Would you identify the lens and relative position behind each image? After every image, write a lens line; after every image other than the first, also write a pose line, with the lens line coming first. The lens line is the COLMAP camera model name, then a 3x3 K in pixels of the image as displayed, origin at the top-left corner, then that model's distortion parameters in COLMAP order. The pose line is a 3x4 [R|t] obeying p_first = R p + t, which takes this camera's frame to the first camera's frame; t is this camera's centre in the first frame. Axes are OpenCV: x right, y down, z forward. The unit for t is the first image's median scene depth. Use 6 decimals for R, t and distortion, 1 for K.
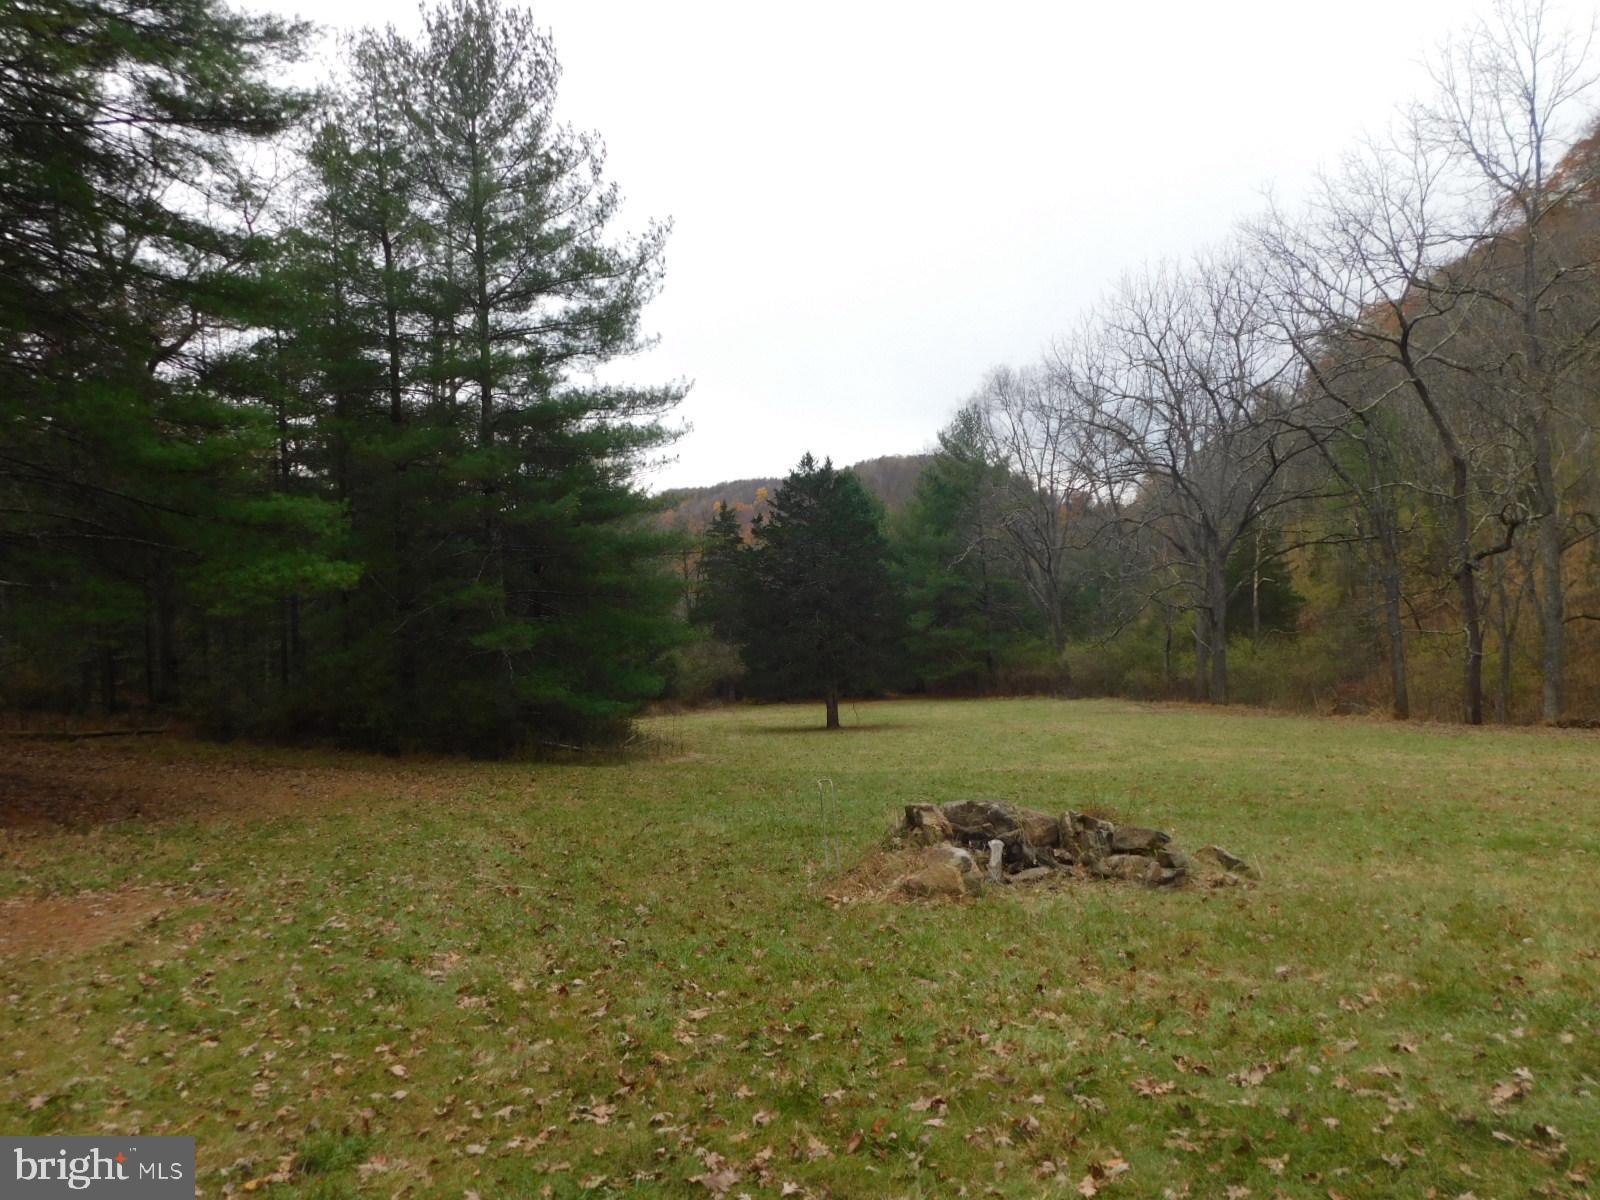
lens RADIAL K [[1147.6, 0, 800.2], [0, 1147.6, 599.2], [0, 0, 1]] dist [-0.011800, 0.011746]
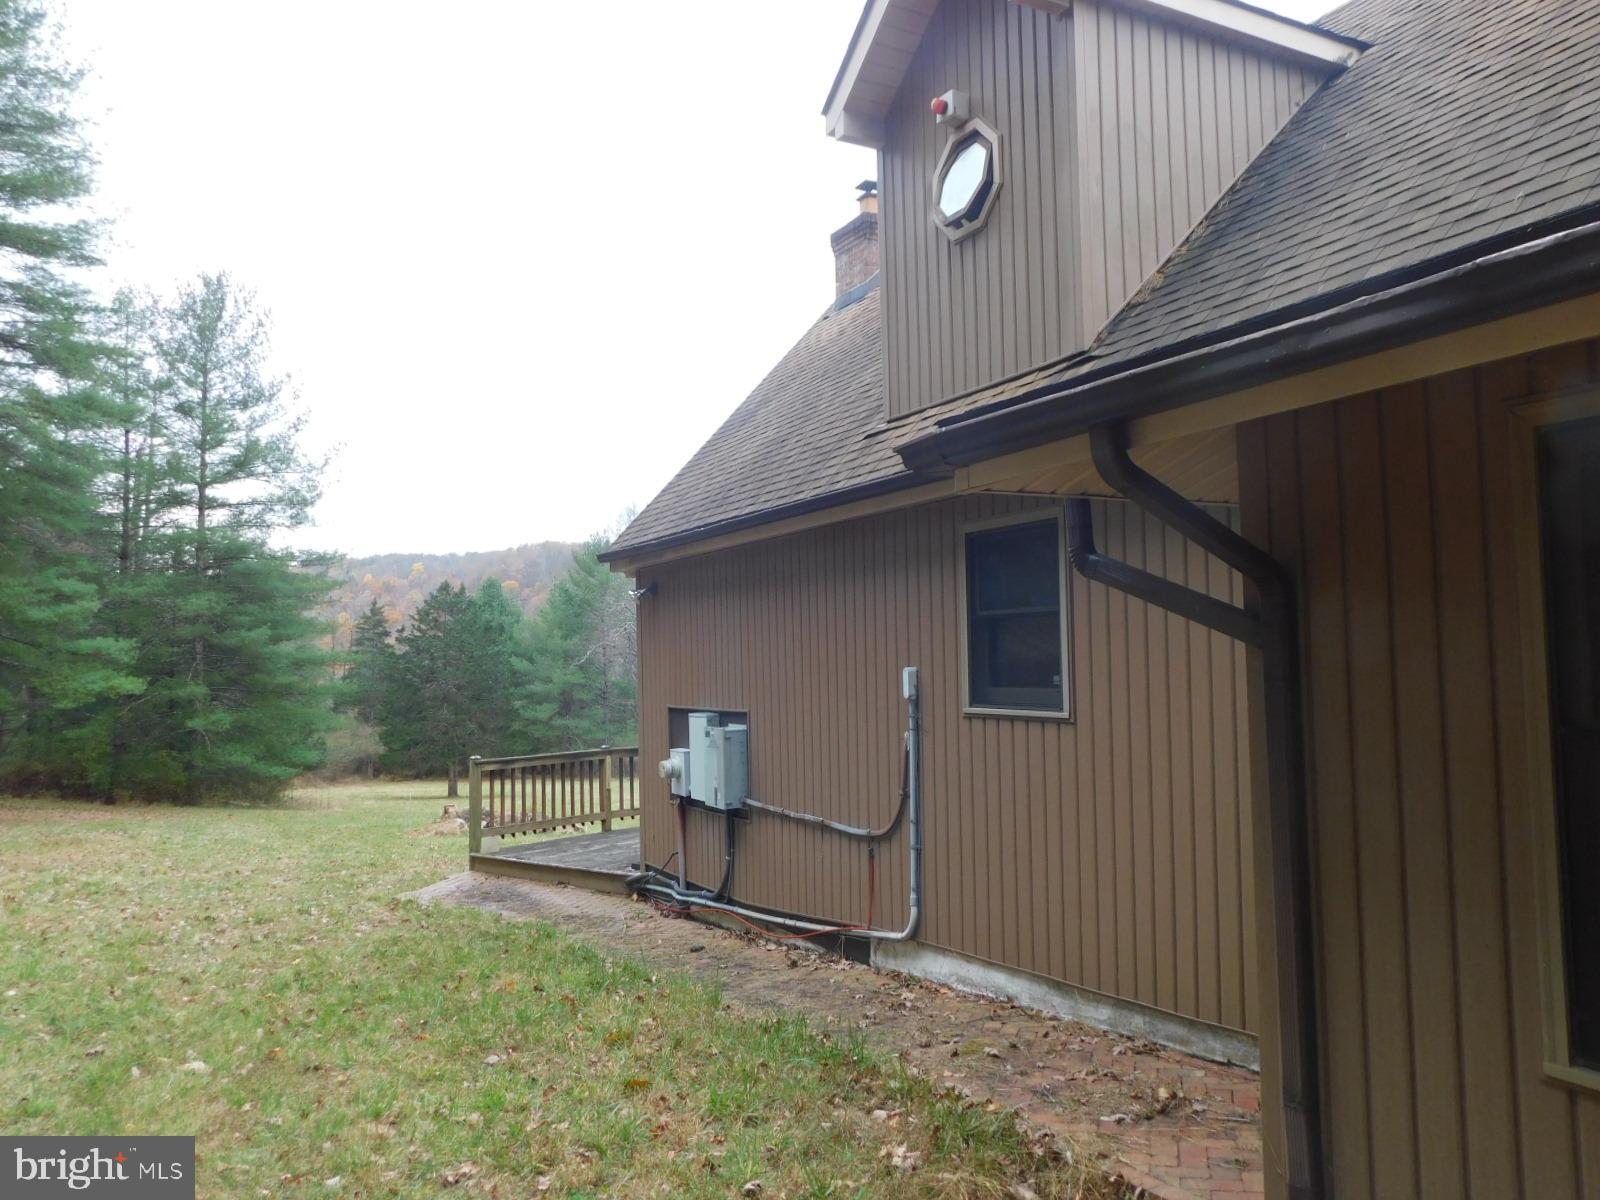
lens RADIAL K [[1147.6, 0, 798.0], [0, 1147.6, 598.3], [0, 0, 1]] dist [-0.011800, 0.011746]
pose [[0.957021, 0.062498, 0.283204, 0.021401], [-0.040824, 0.995812, -0.081805, -0.018390], [-0.287130, 0.066727, 0.955565, -0.335792]]
